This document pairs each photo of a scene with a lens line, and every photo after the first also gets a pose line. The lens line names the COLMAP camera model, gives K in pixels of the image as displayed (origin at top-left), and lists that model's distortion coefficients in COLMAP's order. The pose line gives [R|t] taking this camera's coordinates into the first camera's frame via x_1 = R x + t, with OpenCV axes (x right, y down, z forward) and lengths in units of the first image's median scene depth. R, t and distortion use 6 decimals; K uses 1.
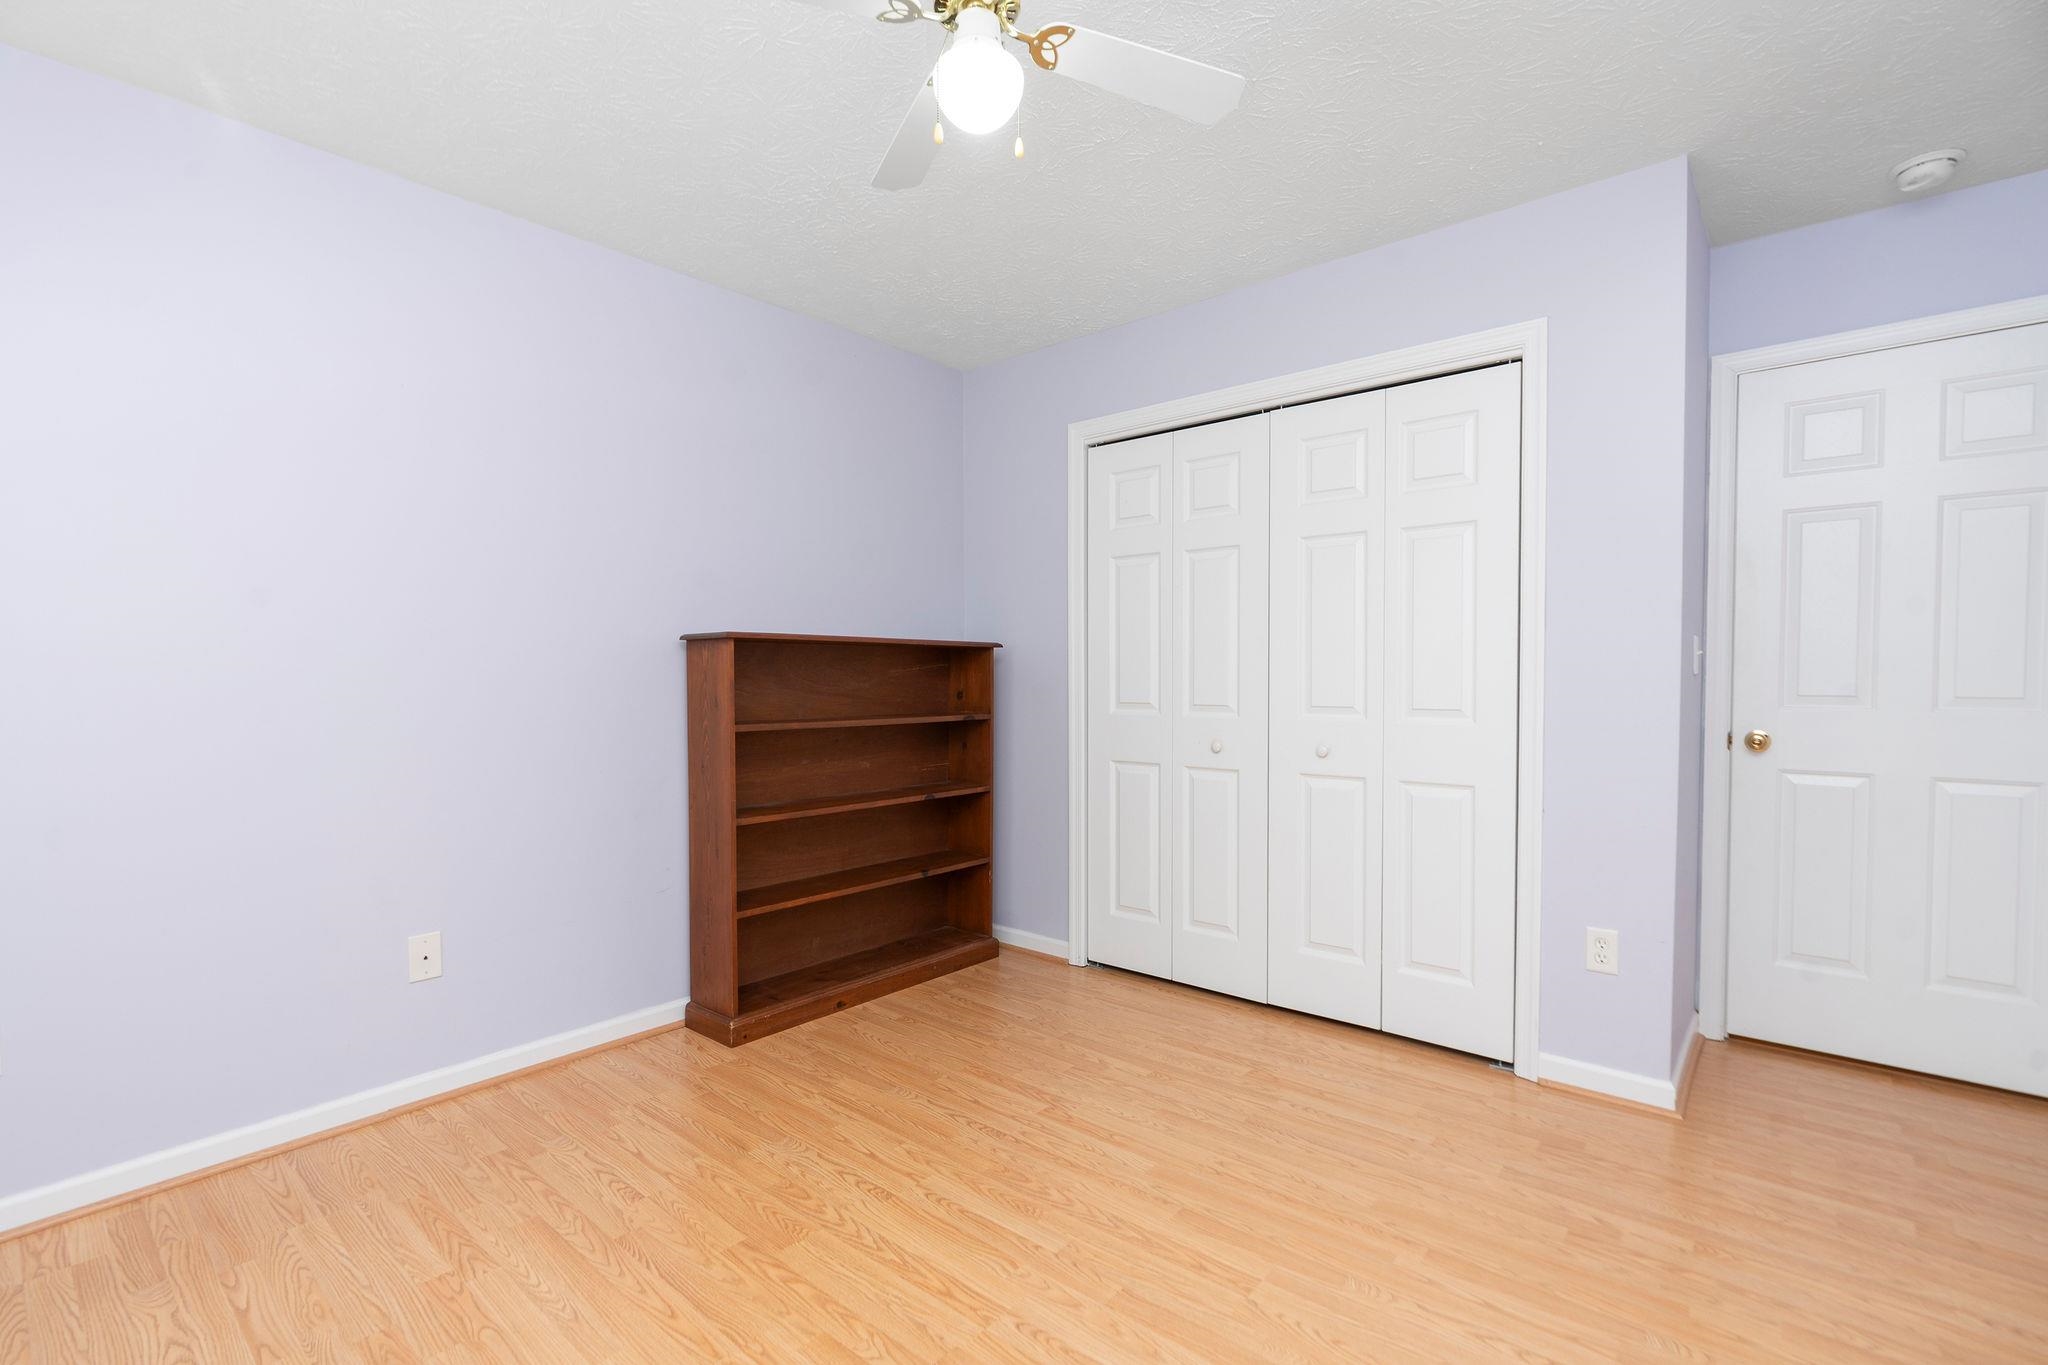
lens RADIAL K [[952.1, 0, 1018.6], [0, 952.1, 668.7], [0, 0, 1]] dist [0.002538, 0.001913]
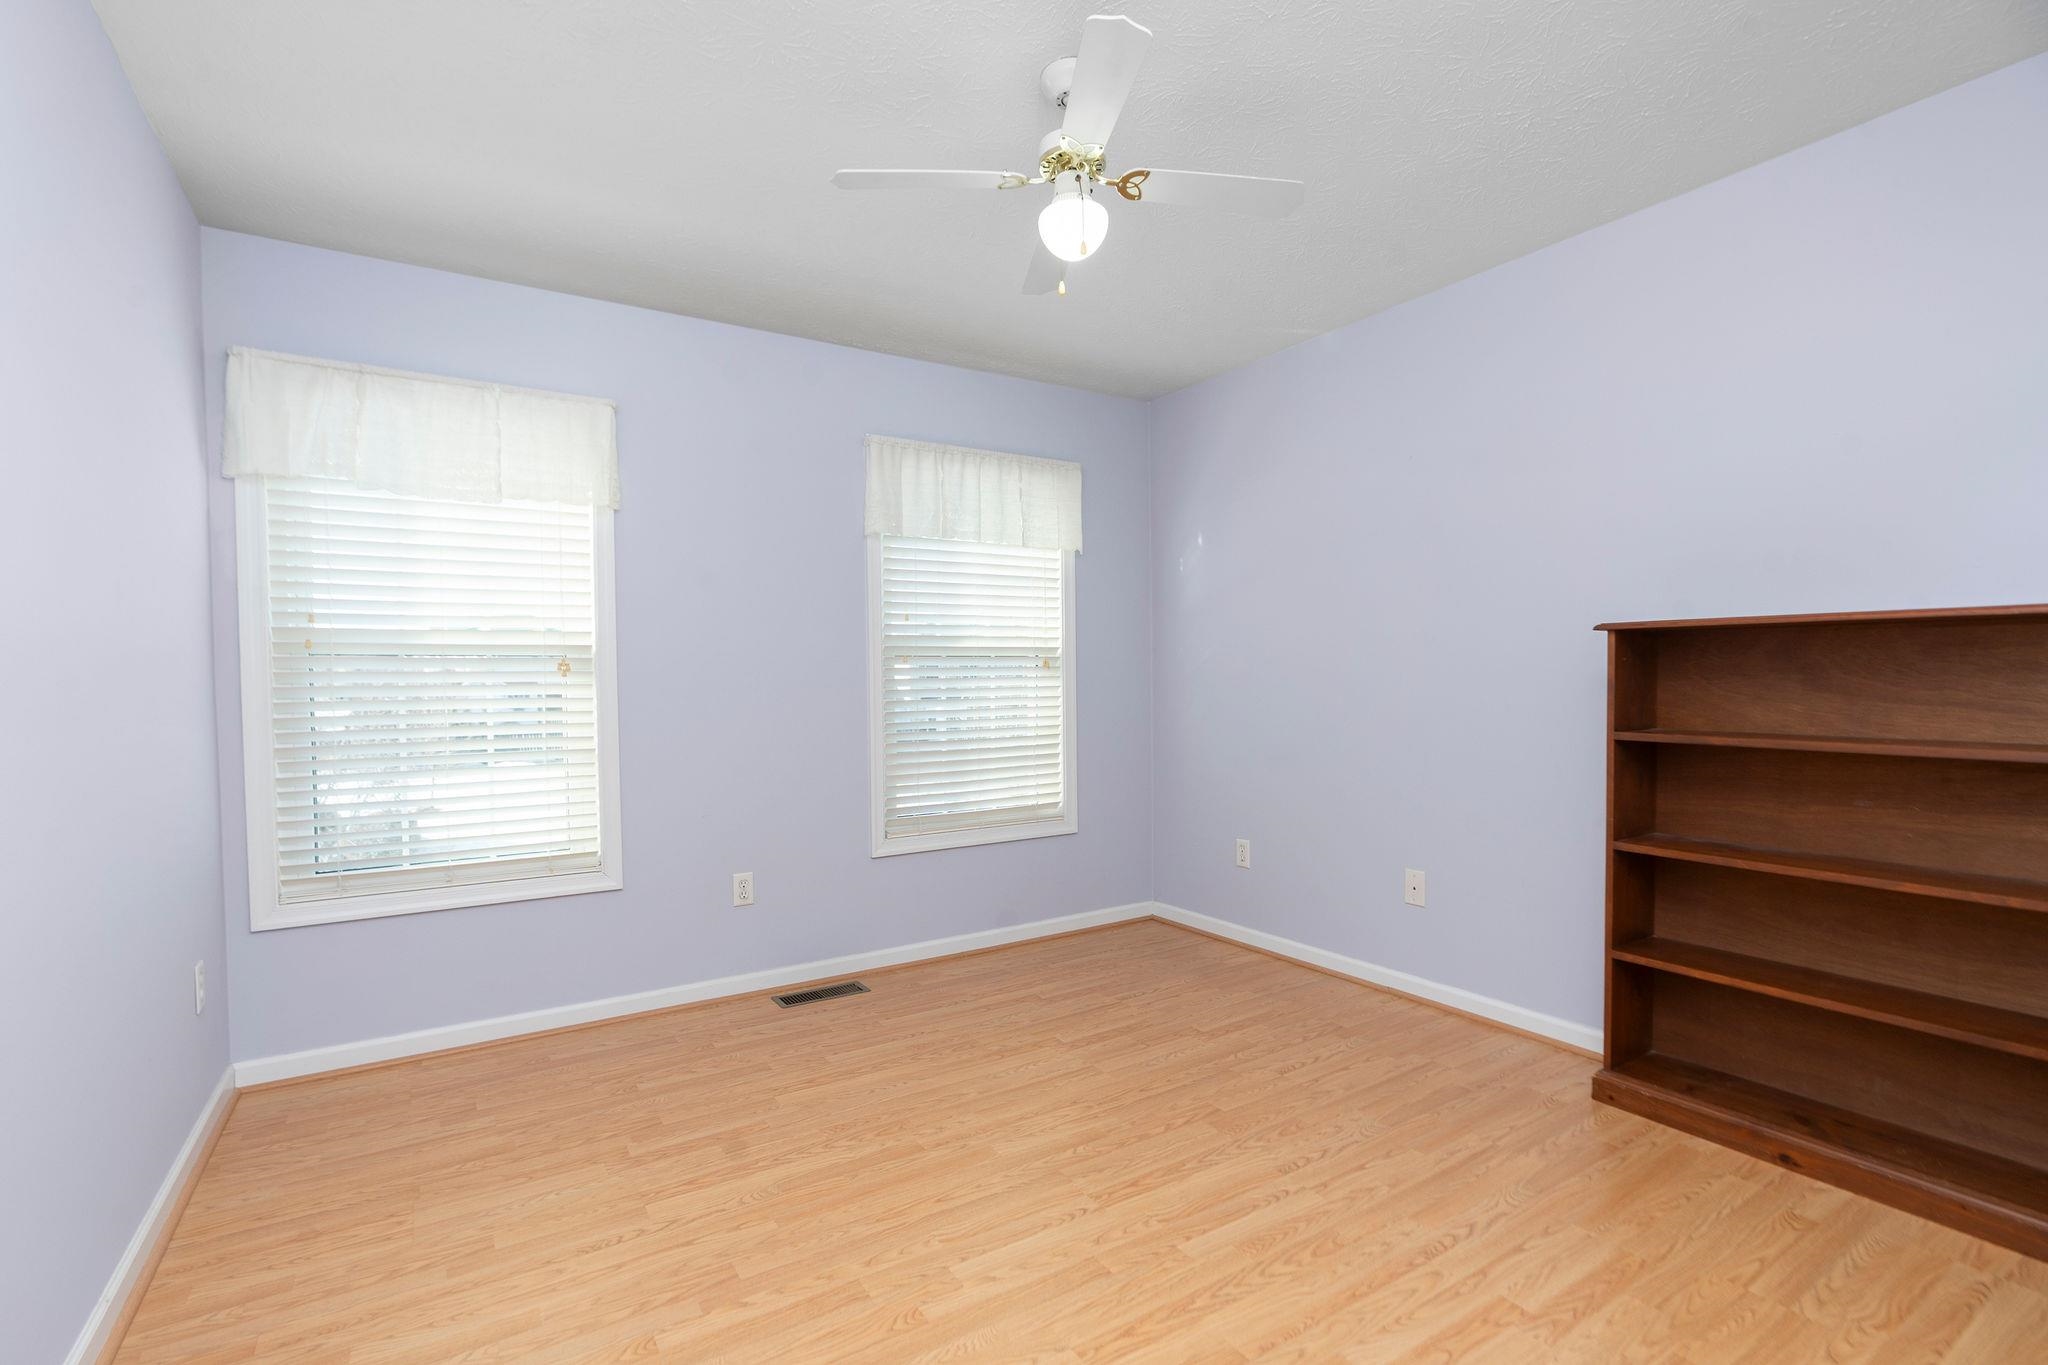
lens RADIAL K [[952.1, 0, 1020.4], [0, 952.1, 693.8], [0, 0, 1]] dist [0.002538, 0.001913]
pose [[-0.296295, 0.009011, -0.955054, 0.698200], [-0.004811, 0.999929, 0.010927, 0.023489], [0.955084, 0.007833, -0.296230, 0.780770]]
